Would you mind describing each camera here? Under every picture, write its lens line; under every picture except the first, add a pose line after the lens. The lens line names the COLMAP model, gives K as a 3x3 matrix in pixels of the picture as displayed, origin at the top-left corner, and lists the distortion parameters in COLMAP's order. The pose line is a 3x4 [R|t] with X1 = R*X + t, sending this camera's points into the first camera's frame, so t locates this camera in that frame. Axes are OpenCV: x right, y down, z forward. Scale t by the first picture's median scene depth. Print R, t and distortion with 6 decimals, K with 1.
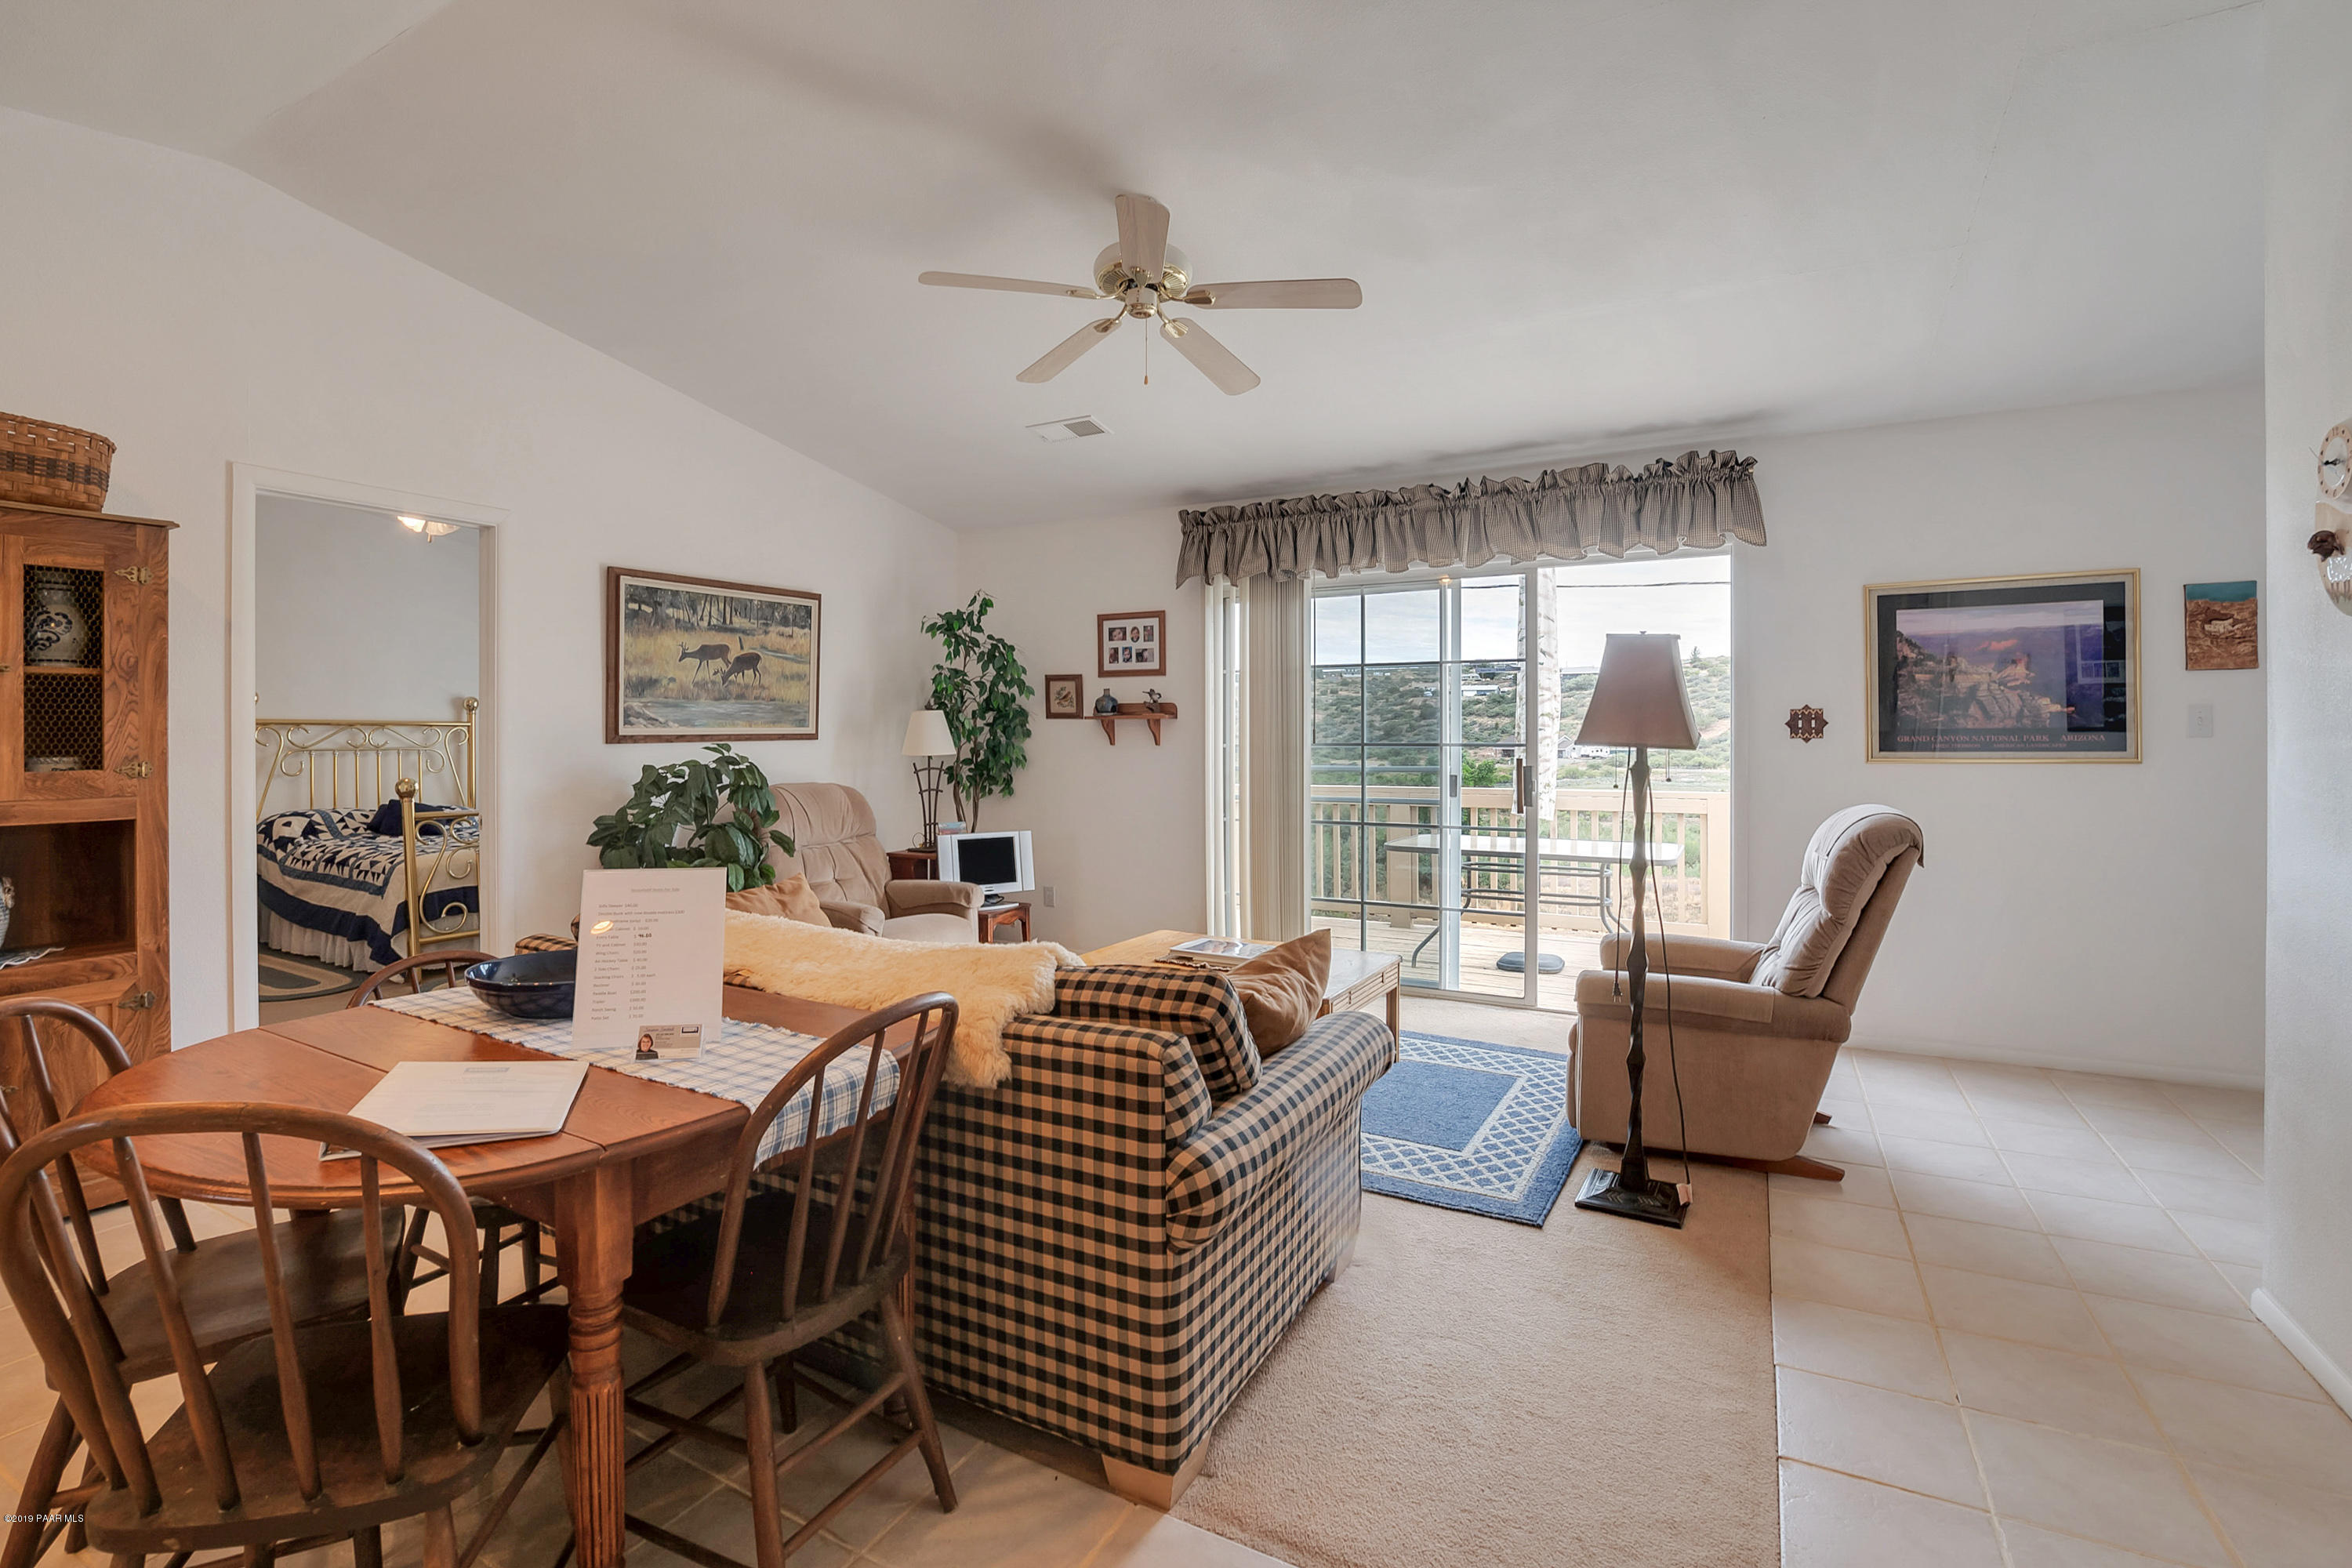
lens RADIAL K [[1078.1, 0, 1156.0], [0, 1078.1, 744.5], [0, 0, 1]] dist [-0.023507, -0.001004]
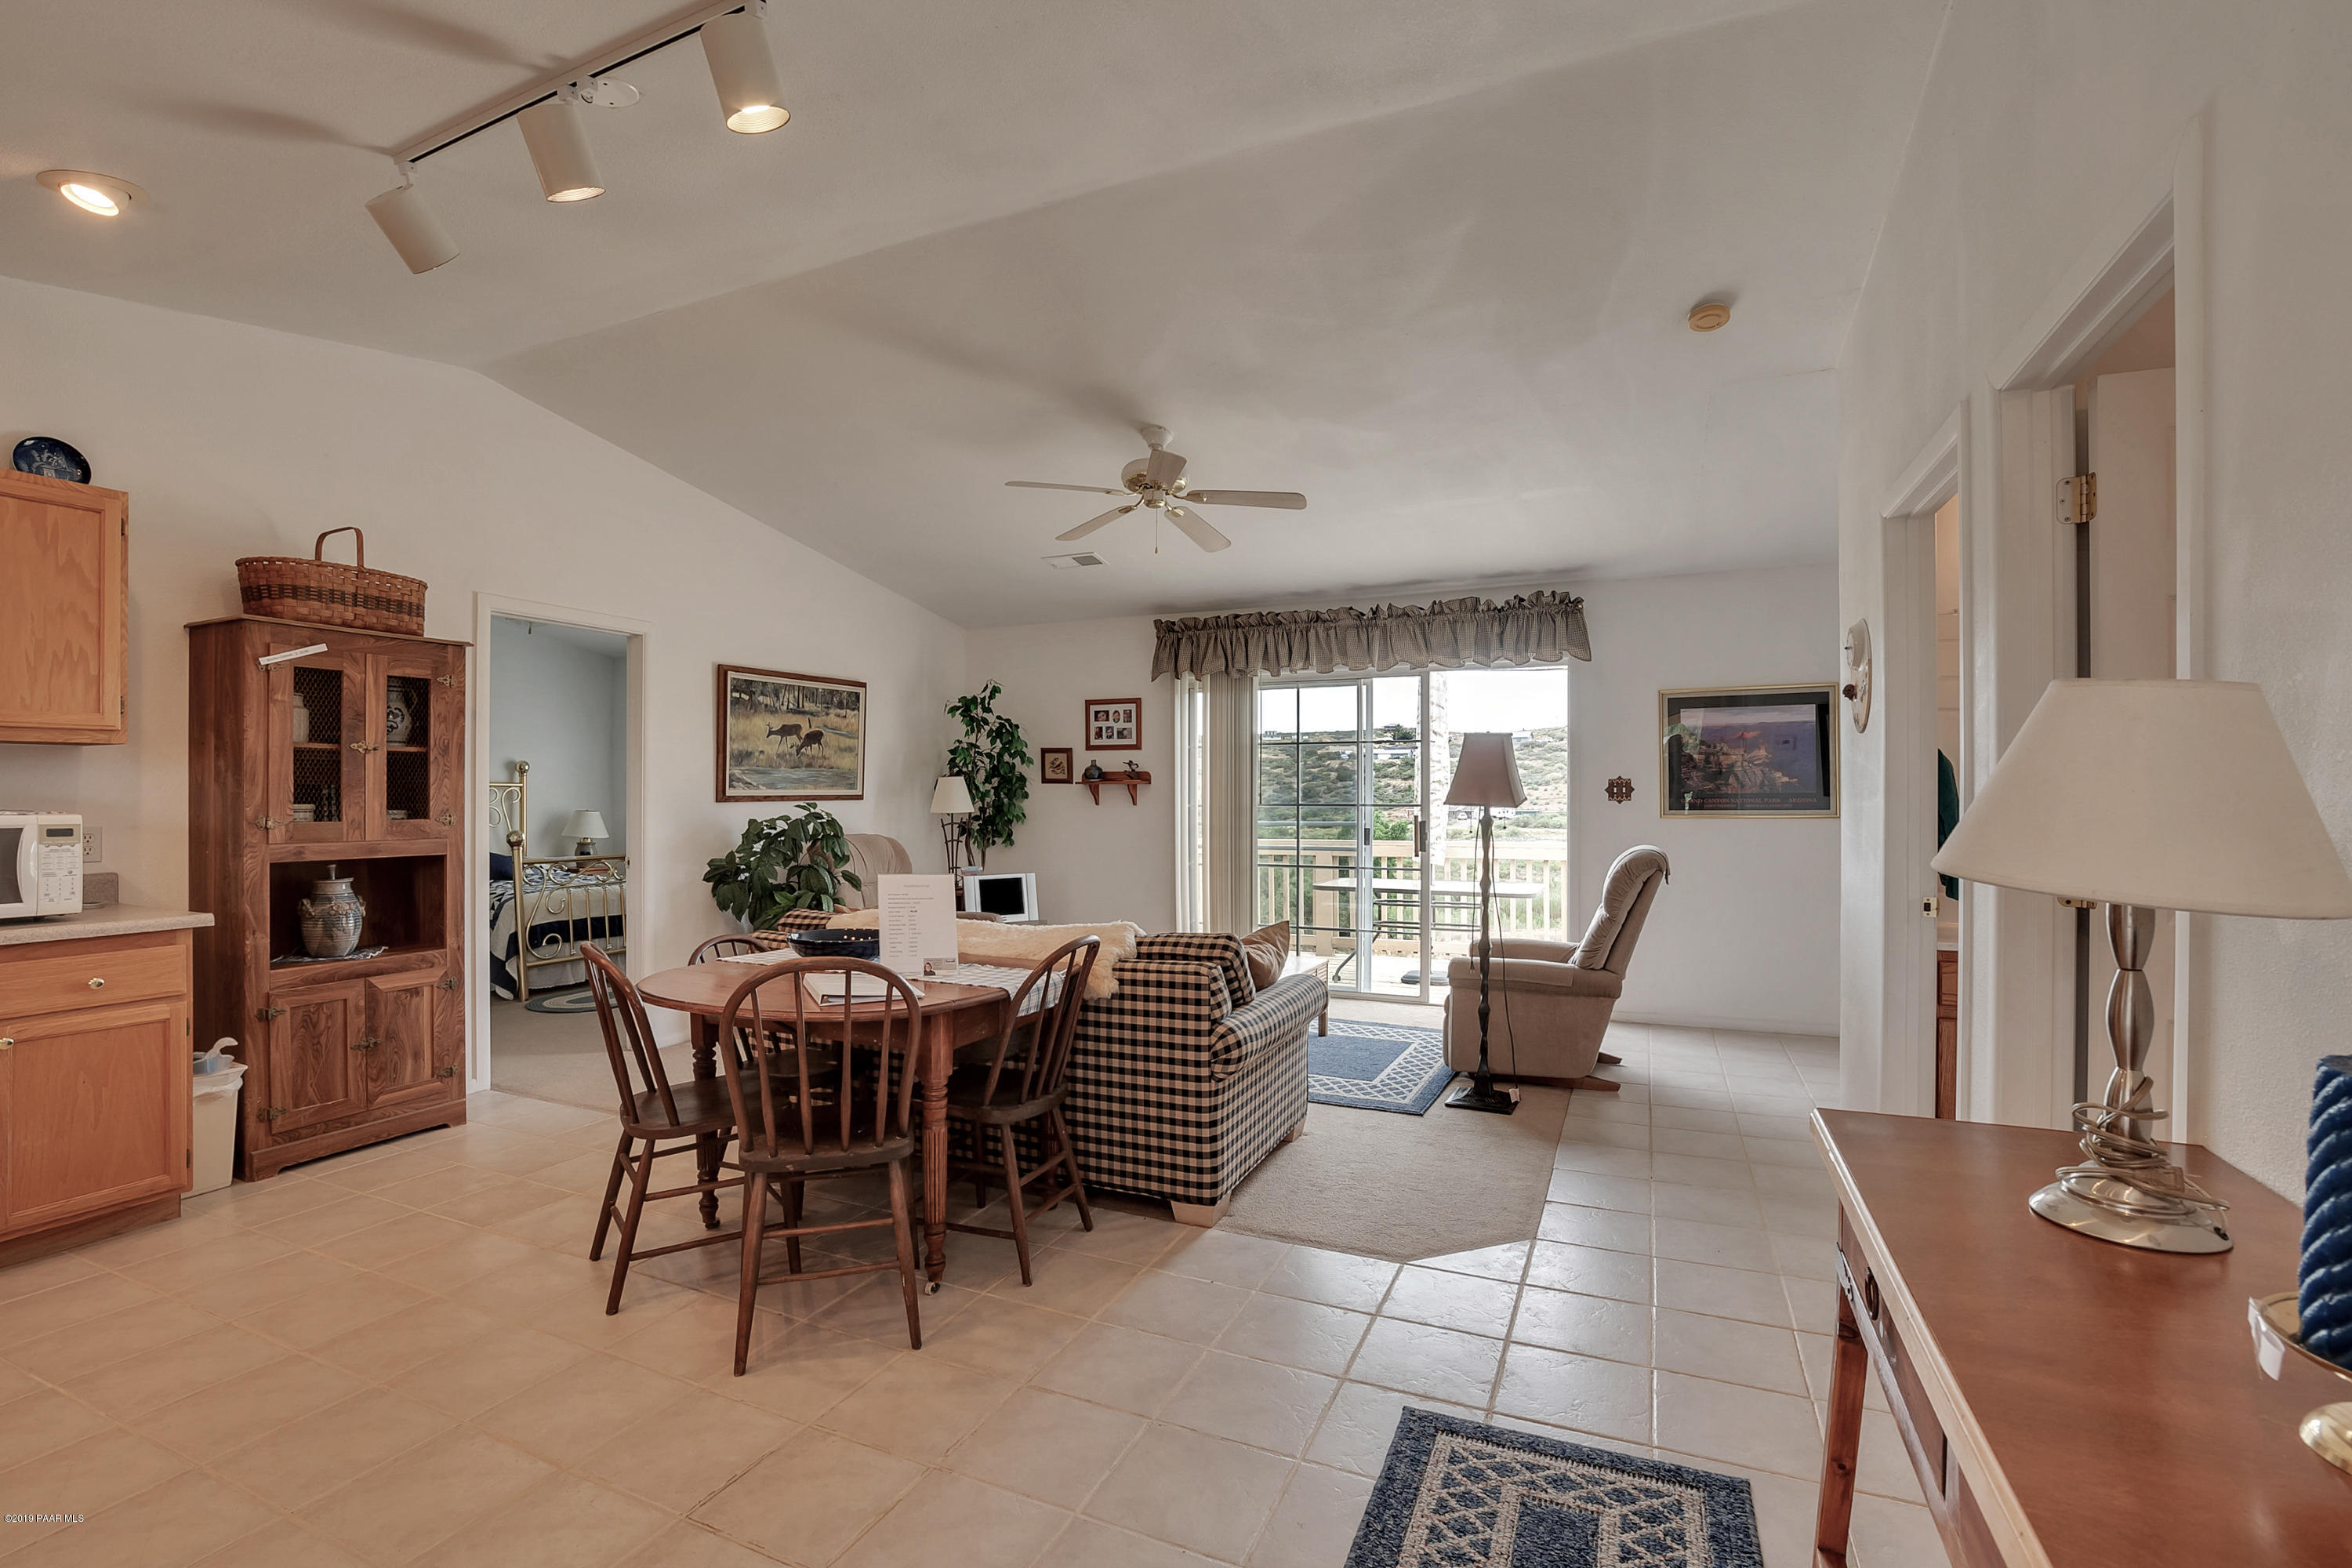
lens RADIAL K [[1078.1, 0, 1153.0], [0, 1078.1, 788.8], [0, 0, 1]] dist [-0.023507, -0.001004]
pose [[0.997415, 0.003939, 0.071744, -0.105579], [-0.002832, 0.999876, -0.015521, 0.002026], [-0.071796, 0.015278, 0.997302, -0.393221]]
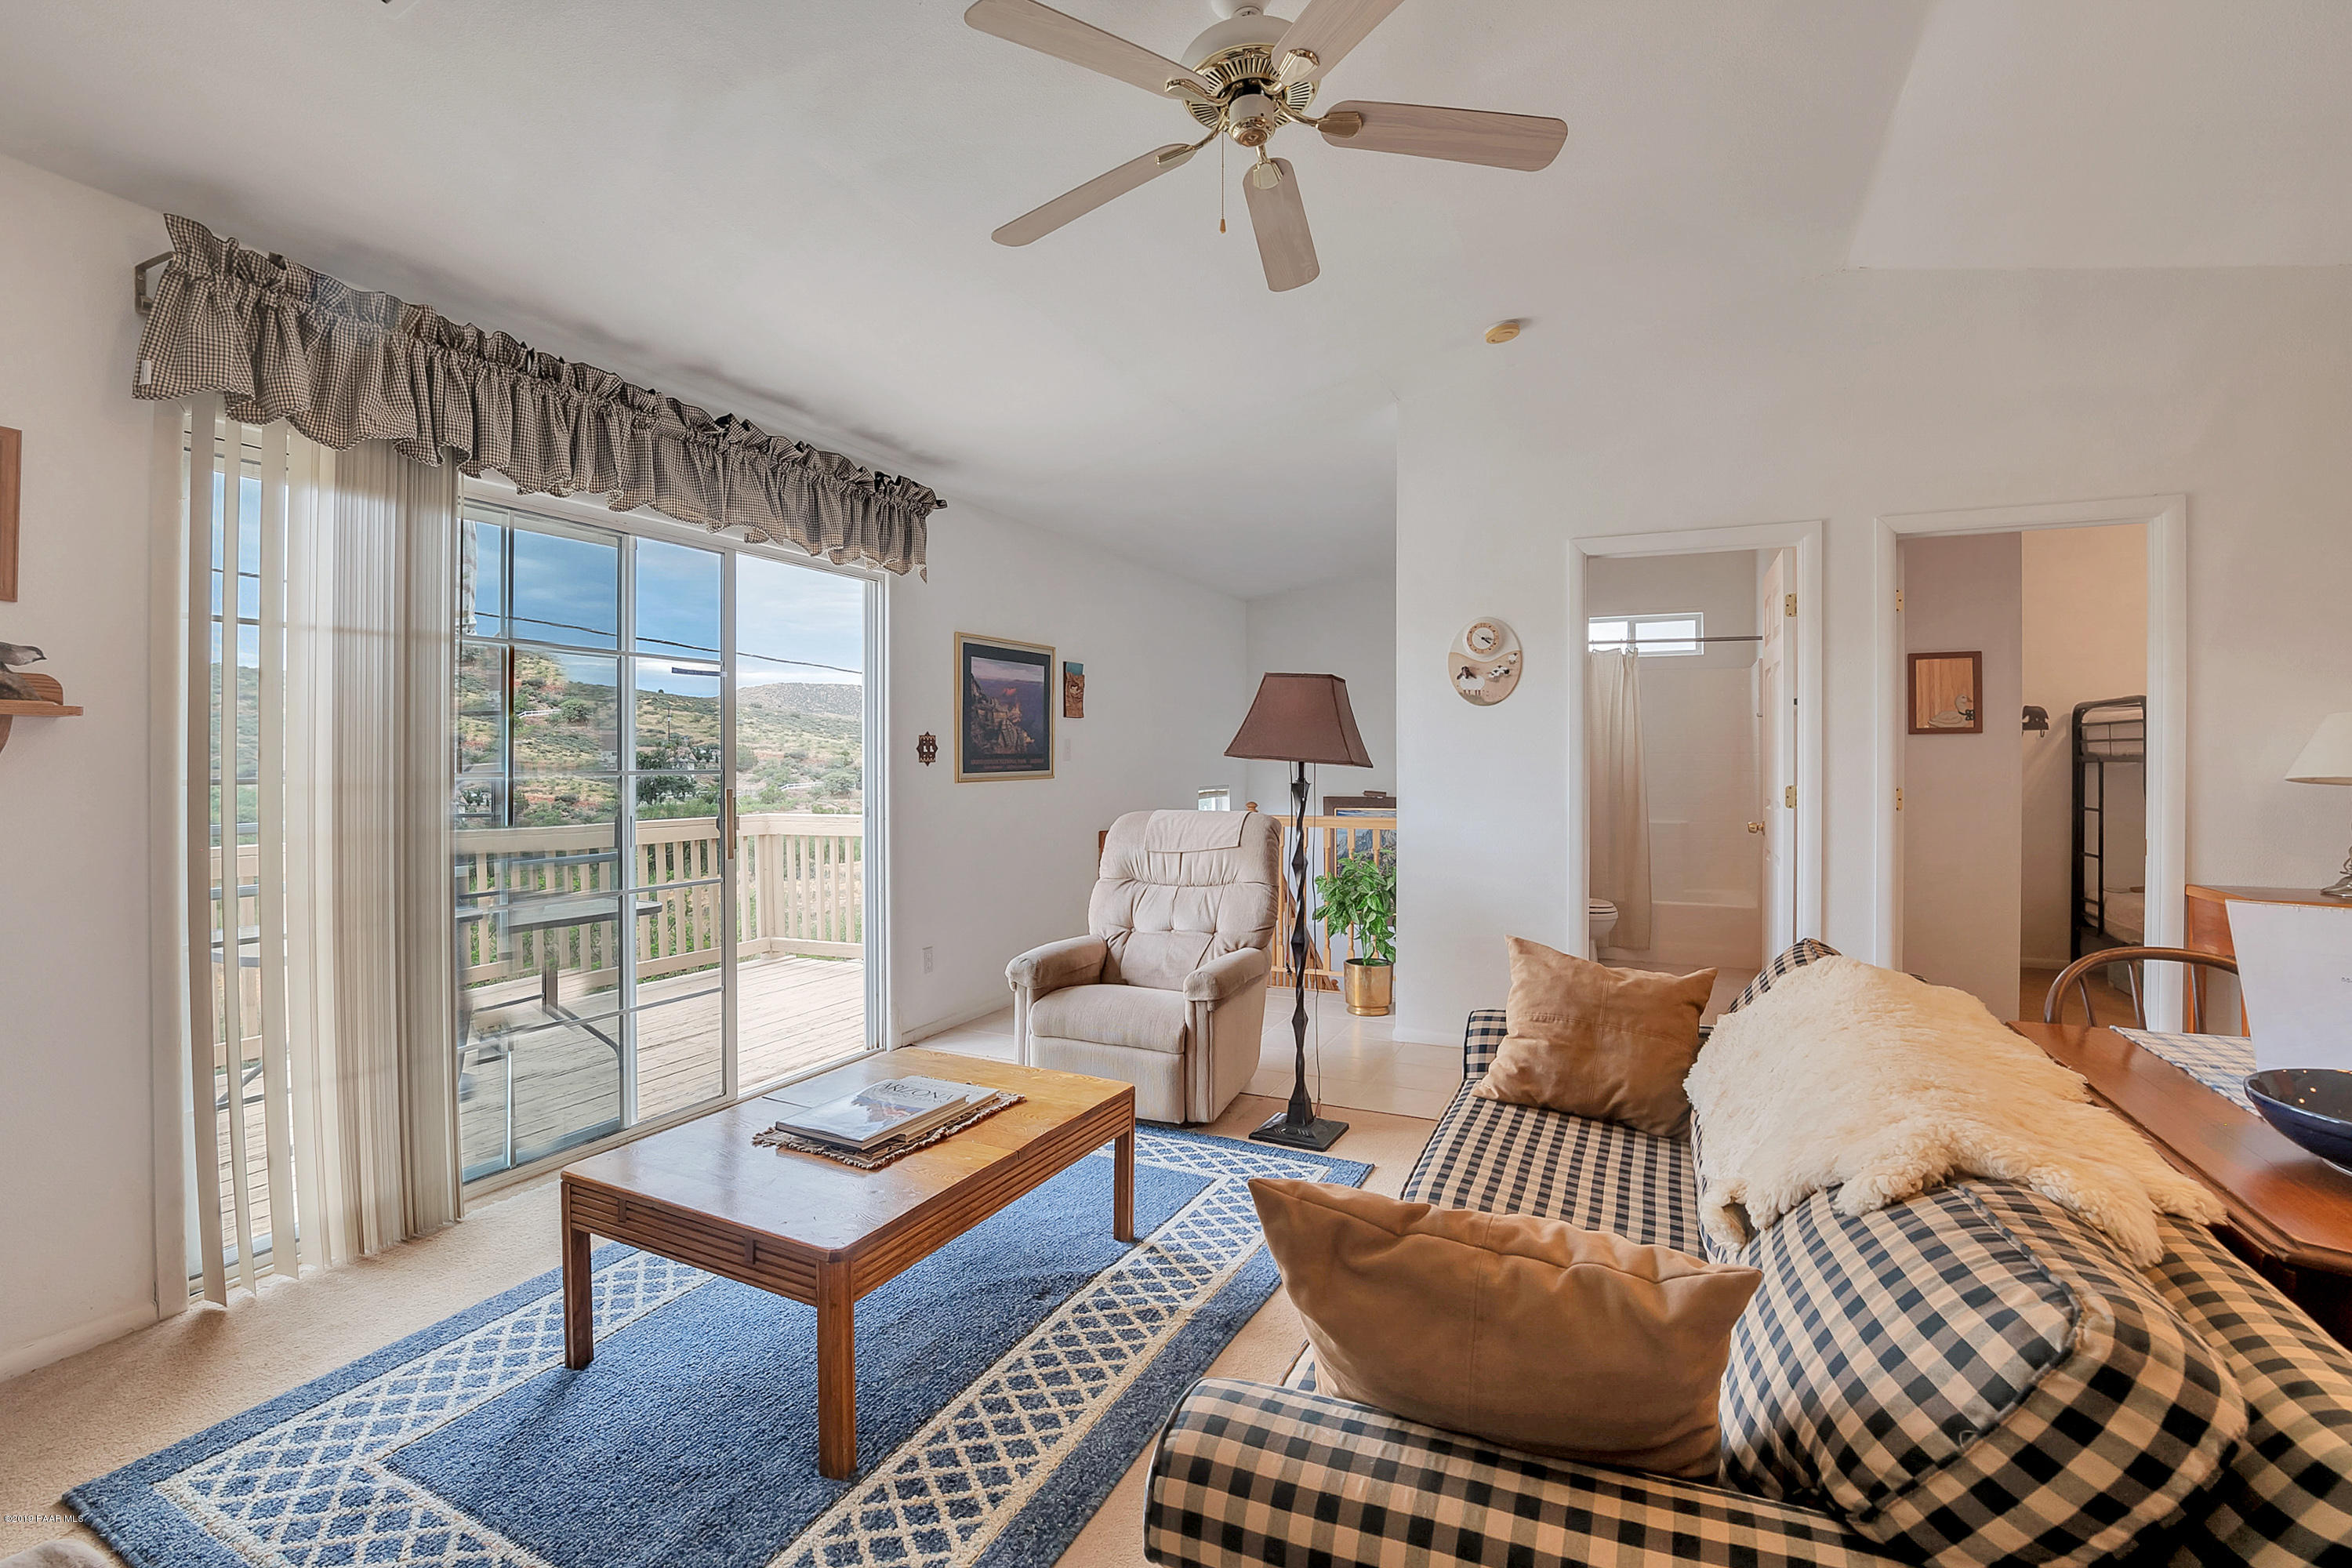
lens RADIAL K [[1078.1, 0, 1182.2], [0, 1078.1, 765.4], [0, 0, 1]] dist [-0.023507, -0.001004]
pose [[-0.081560, -0.001584, 0.996667, -0.617341], [0.013744, 0.999902, 0.002714, -0.002153], [-0.996574, 0.013919, -0.081530, 0.971024]]
